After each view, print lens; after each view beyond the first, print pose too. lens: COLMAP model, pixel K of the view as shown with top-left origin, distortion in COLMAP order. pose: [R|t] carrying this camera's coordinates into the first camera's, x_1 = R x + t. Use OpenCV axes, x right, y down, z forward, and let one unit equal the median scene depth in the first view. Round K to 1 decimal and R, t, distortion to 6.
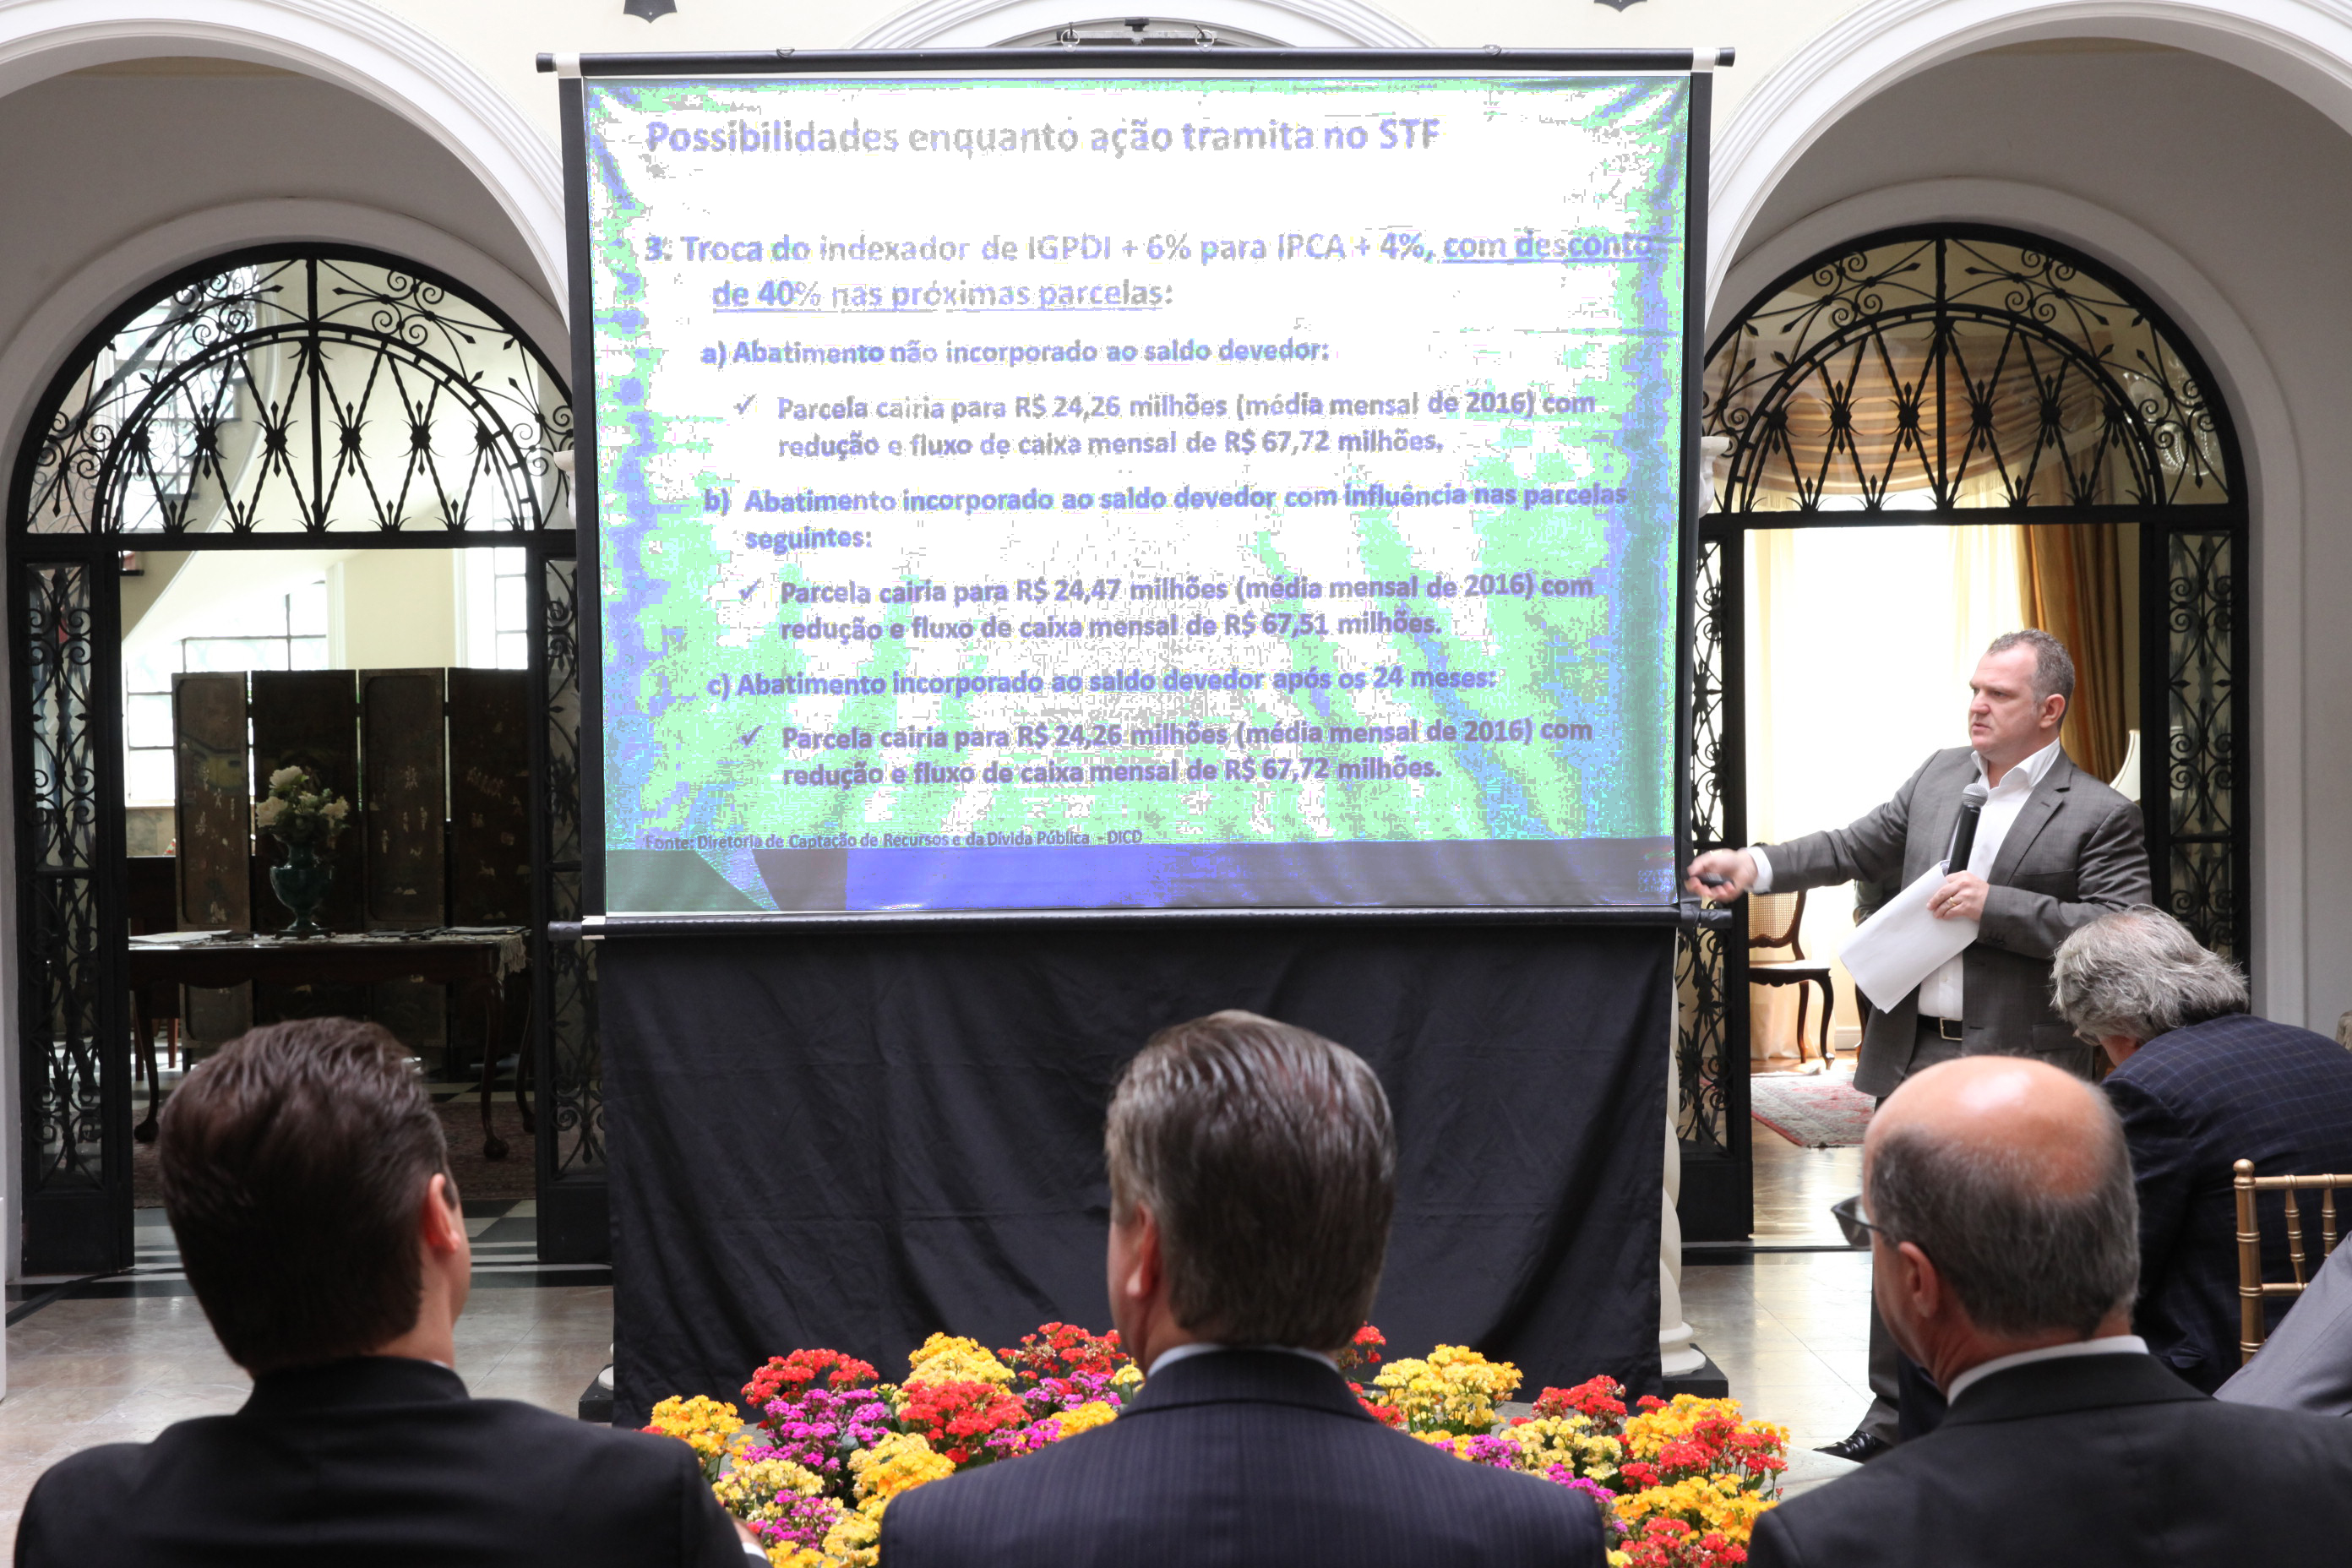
lens RADIAL K [[3196.5, 0, 1176.0], [0, 3196.5, 784.0], [0, 0, 1]] dist [0.082340, 0.124468]
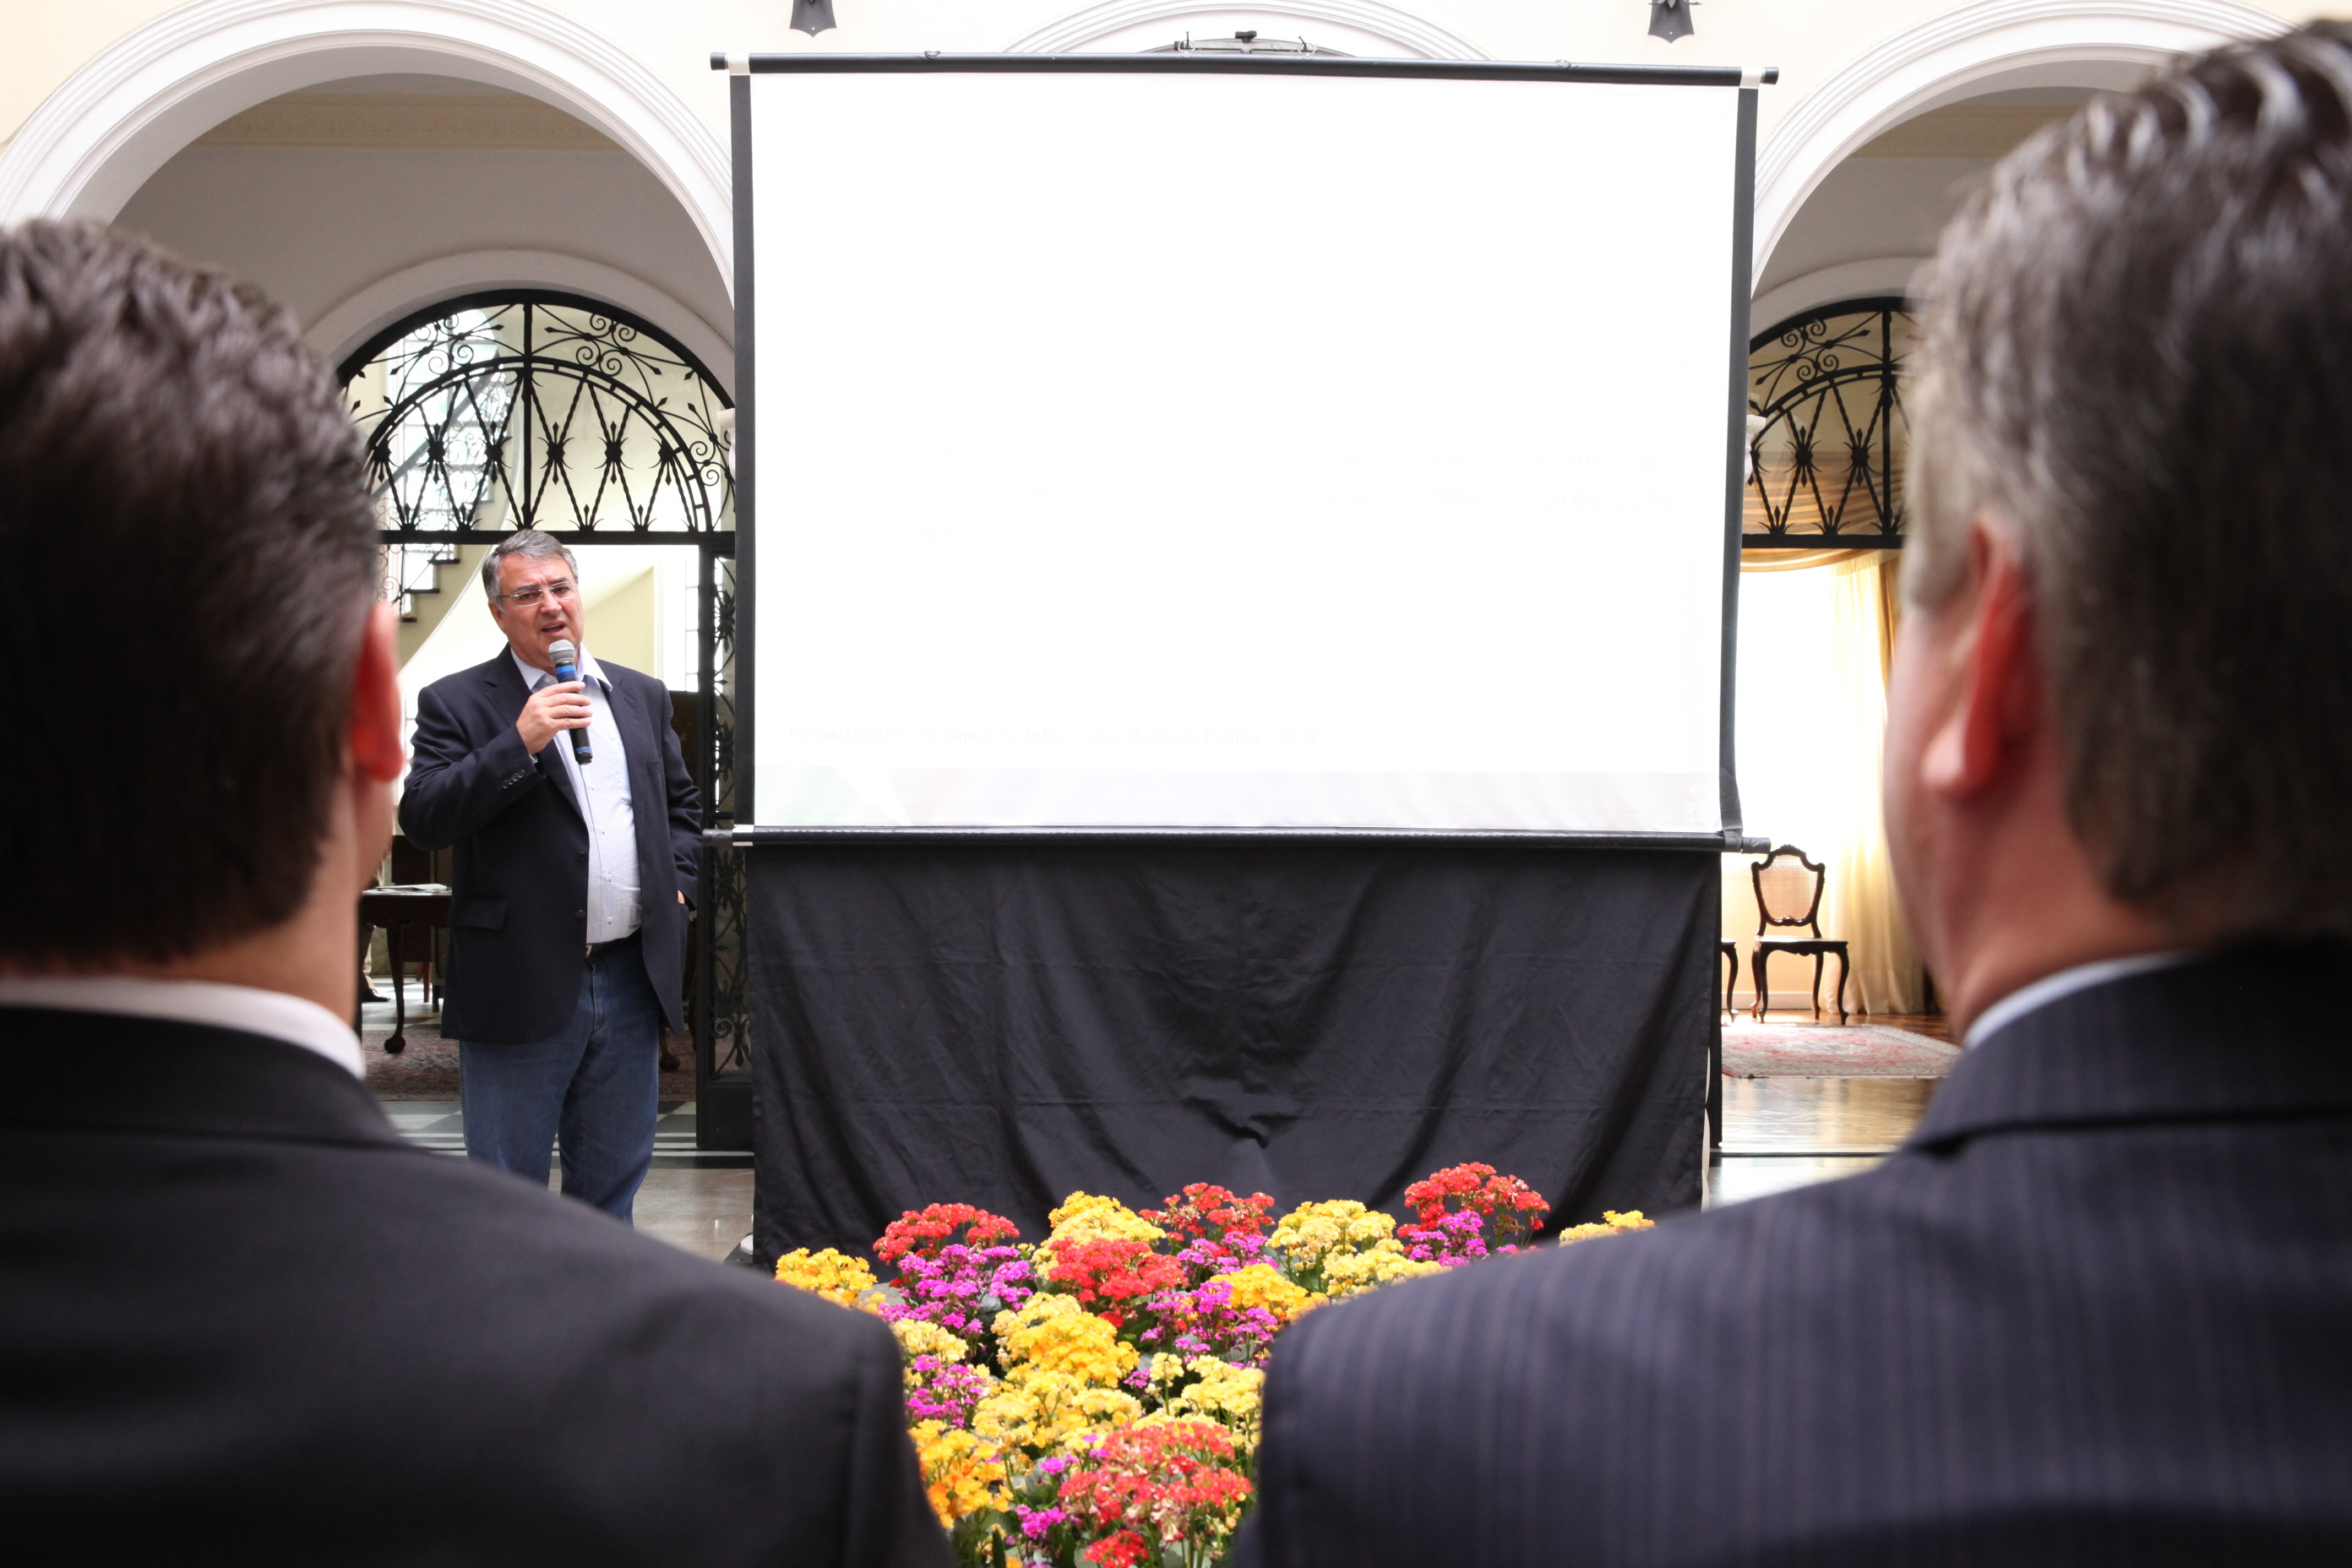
lens RADIAL K [[2257.0, 0, 1176.0], [0, 2257.0, 784.0], [0, 0, 1]] dist [-0.021819, 0.115583]
pose [[0.999872, 0.016013, -0.000277, -0.031897], [-0.016014, 0.999460, -0.028705, 0.046610], [-0.000183, 0.028706, 0.999588, 0.220336]]
